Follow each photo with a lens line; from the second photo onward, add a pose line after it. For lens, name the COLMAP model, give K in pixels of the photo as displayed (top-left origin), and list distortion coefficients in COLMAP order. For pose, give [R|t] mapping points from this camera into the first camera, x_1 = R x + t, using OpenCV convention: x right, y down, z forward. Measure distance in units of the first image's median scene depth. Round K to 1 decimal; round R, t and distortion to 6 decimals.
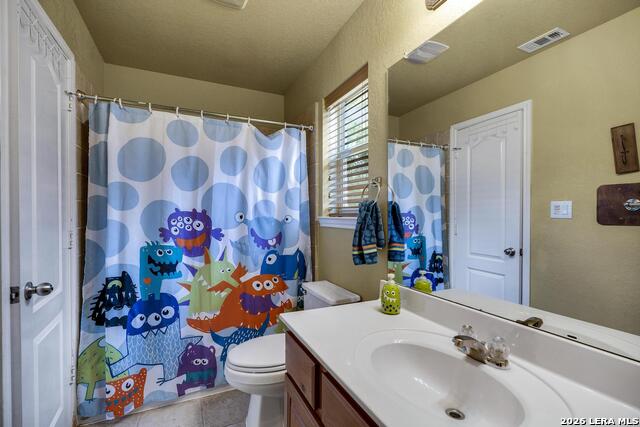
lens RADIAL K [[301.2, 0, 320.0], [0, 301.2, 213.5], [0, 0, 1]] dist [0.001005, 0.000261]
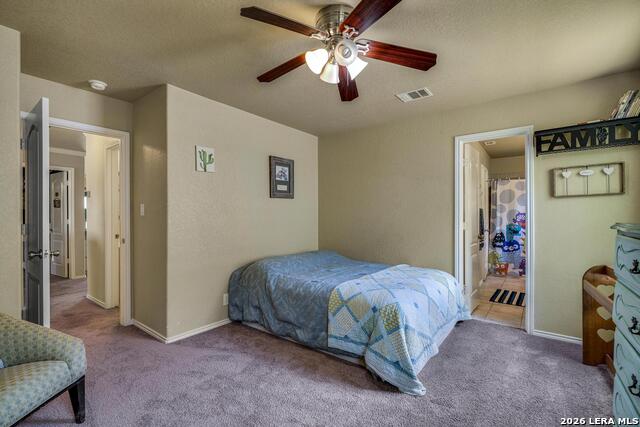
lens RADIAL K [[301.2, 0, 320.0], [0, 301.2, 213.5], [0, 0, 1]] dist [0.001005, 0.000261]
pose [[0.436415, -0.001209, -0.899745, 1.385468], [0.005915, 0.999981, 0.001525, -0.020759], [0.899726, -0.005987, 0.436414, -2.124805]]
